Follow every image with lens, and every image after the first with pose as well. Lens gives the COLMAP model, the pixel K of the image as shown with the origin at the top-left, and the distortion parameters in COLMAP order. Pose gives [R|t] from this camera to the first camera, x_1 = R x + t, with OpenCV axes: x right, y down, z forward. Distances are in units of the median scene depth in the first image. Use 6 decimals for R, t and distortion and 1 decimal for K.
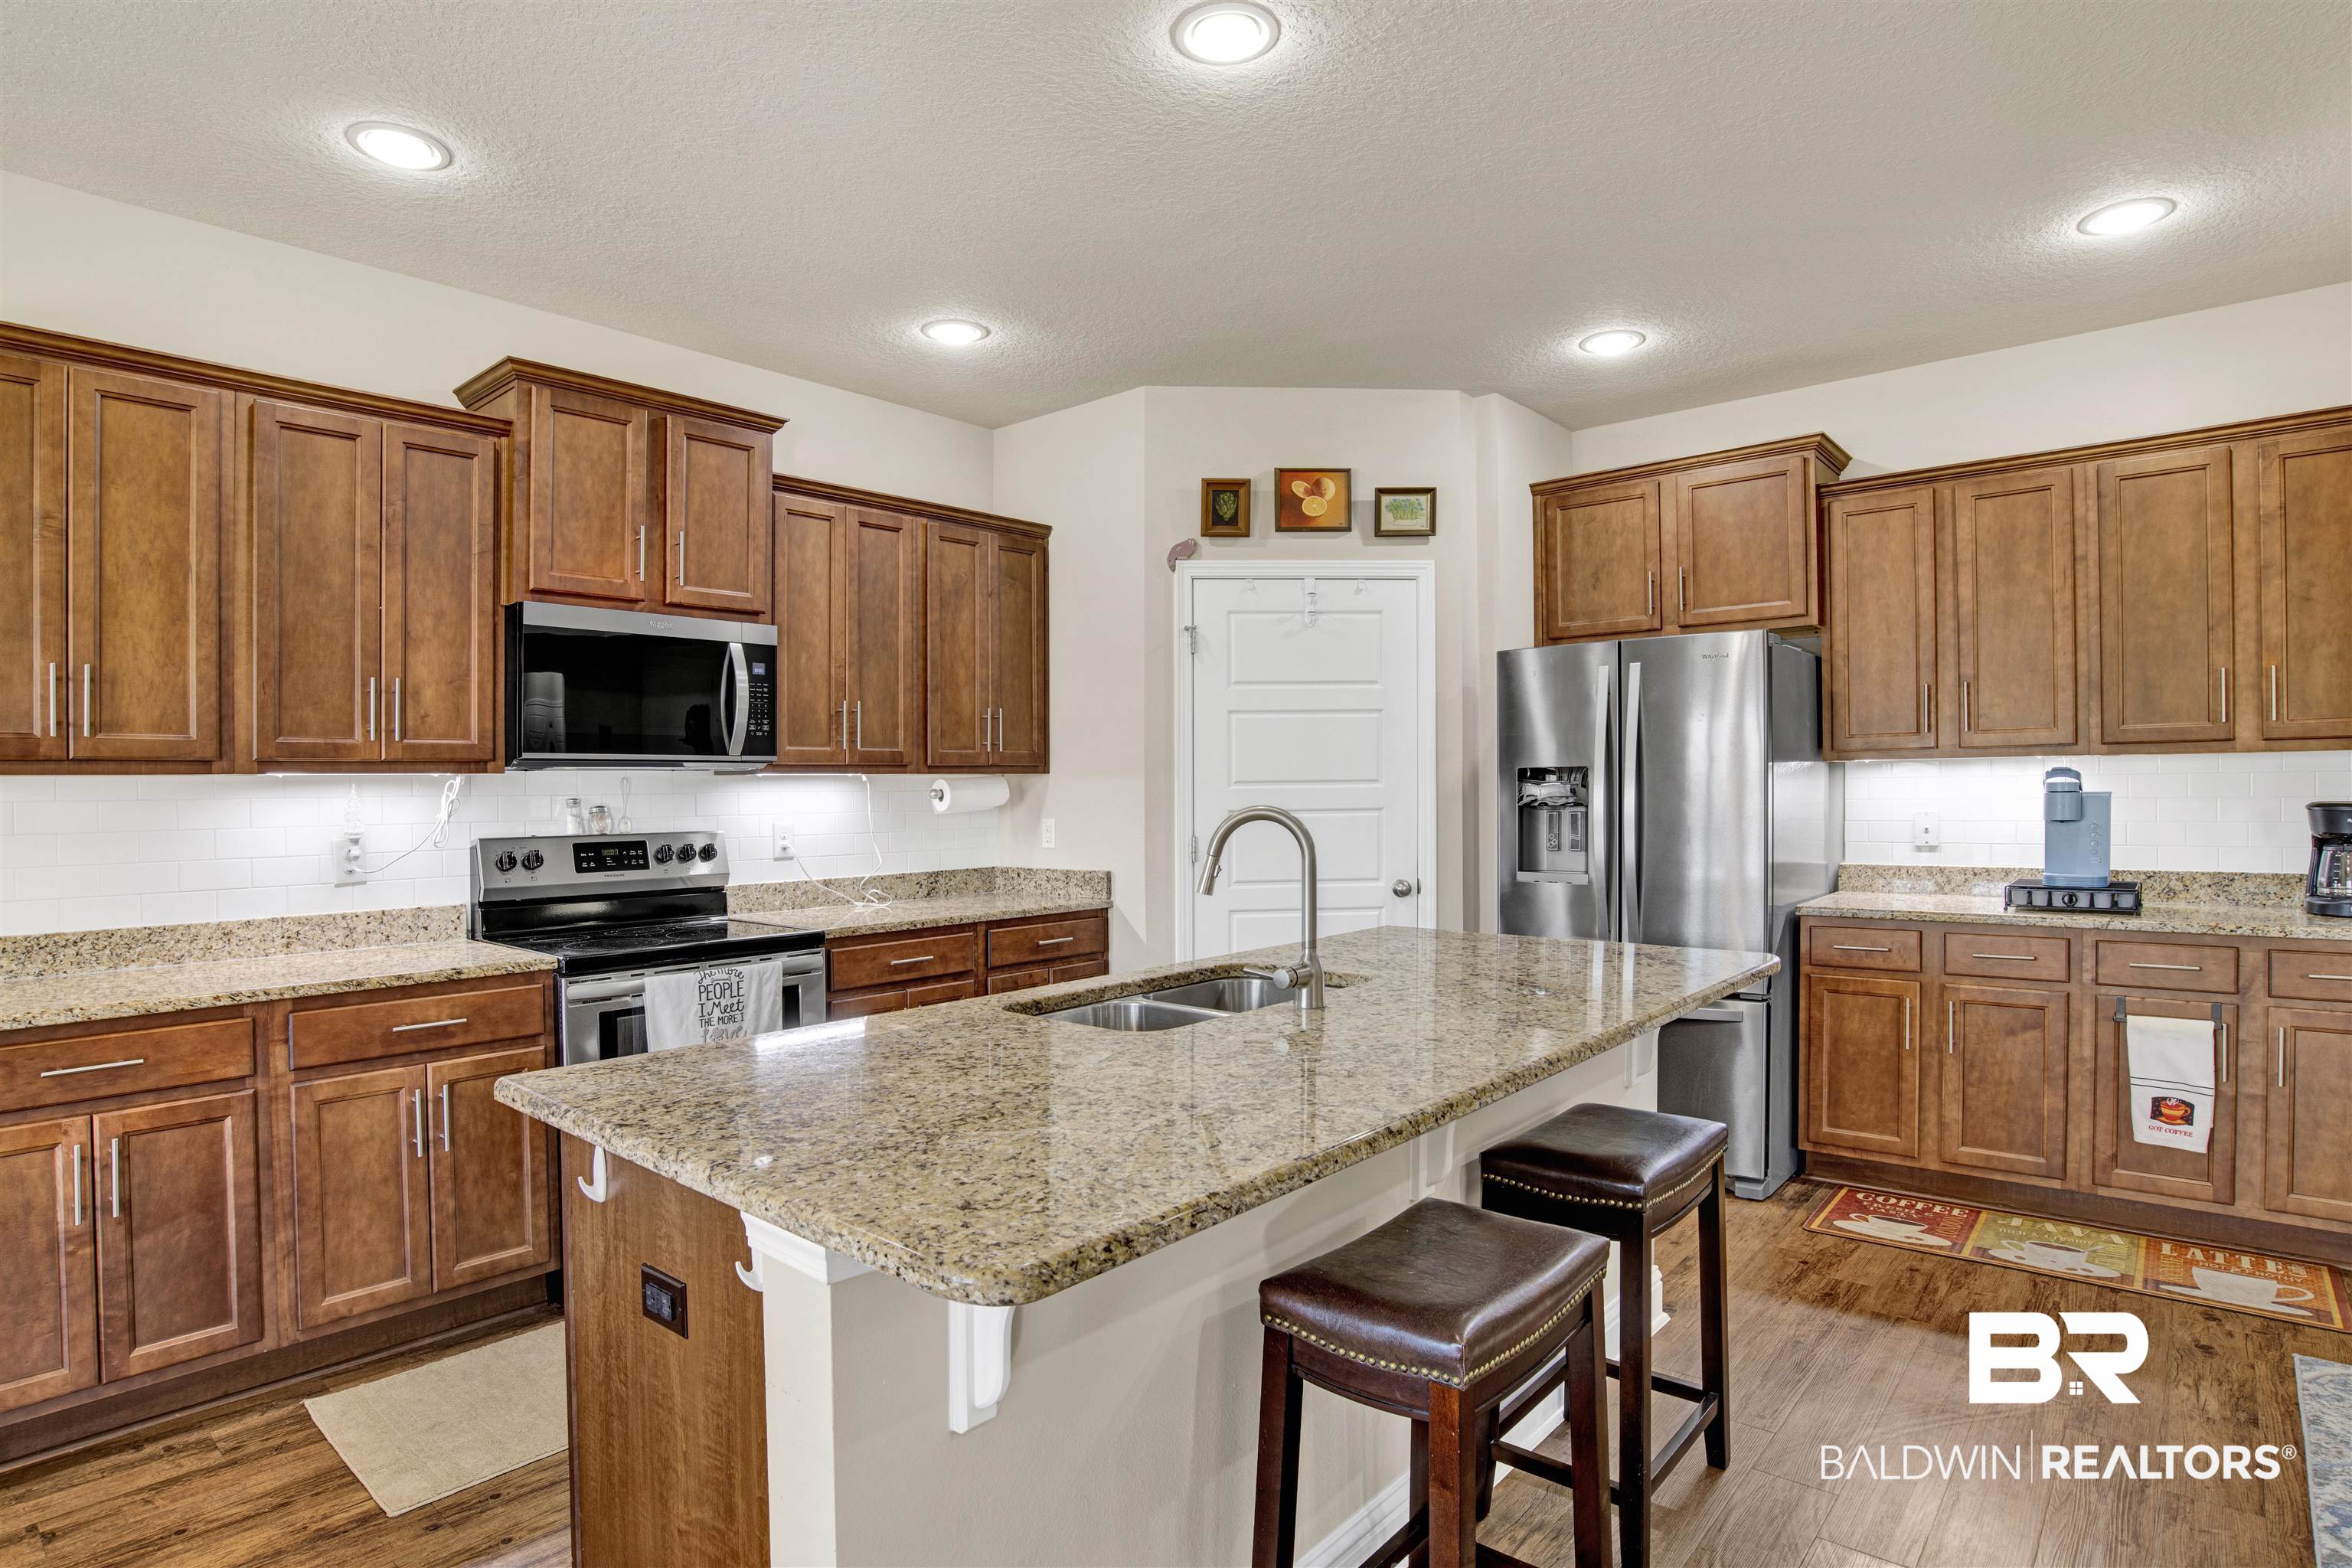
lens RADIAL K [[1240.0, 0, 1195.4], [0, 1240.0, 774.8], [0, 0, 1]] dist [-0.056037, 0.015293]
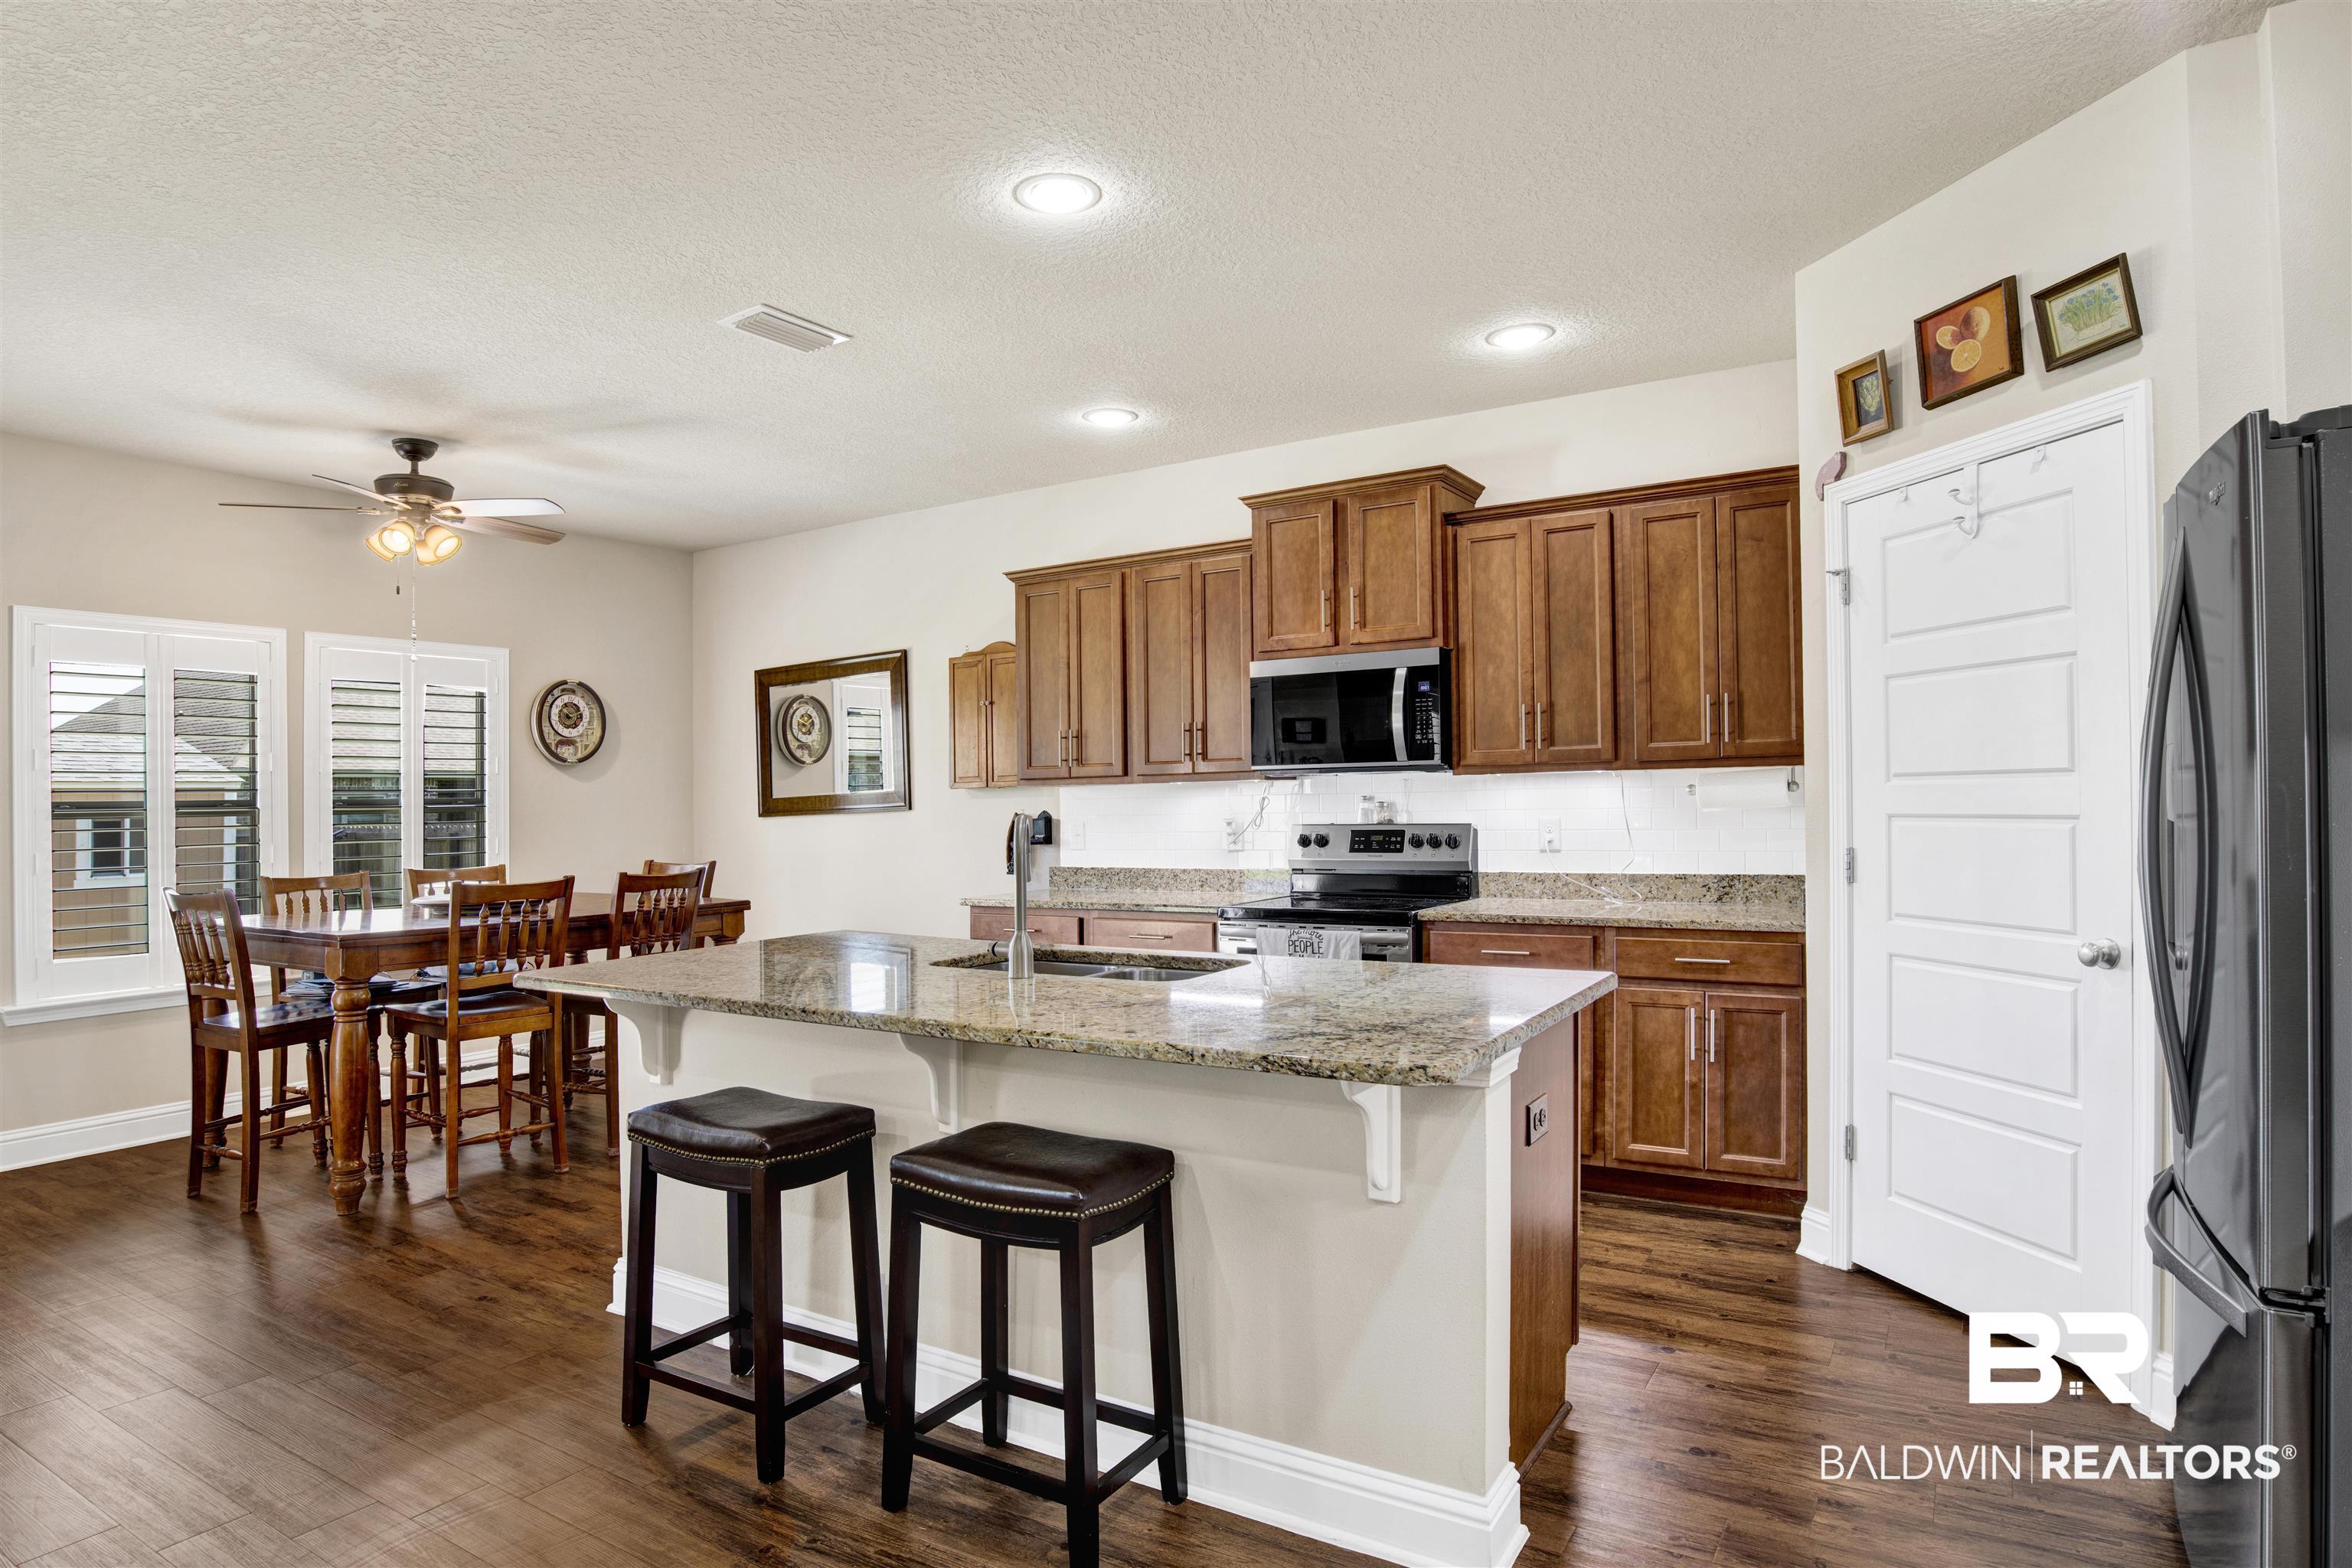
lens RADIAL K [[1328.5, 0, 1172.5], [0, 1328.5, 751.8], [0, 0, 1]] dist [-0.069936, 0.024305]
pose [[0.146151, -0.025101, -0.988944, 0.838292], [0.026828, 0.999411, -0.021402, -0.003099], [0.988898, -0.023404, 0.146739, 0.563104]]
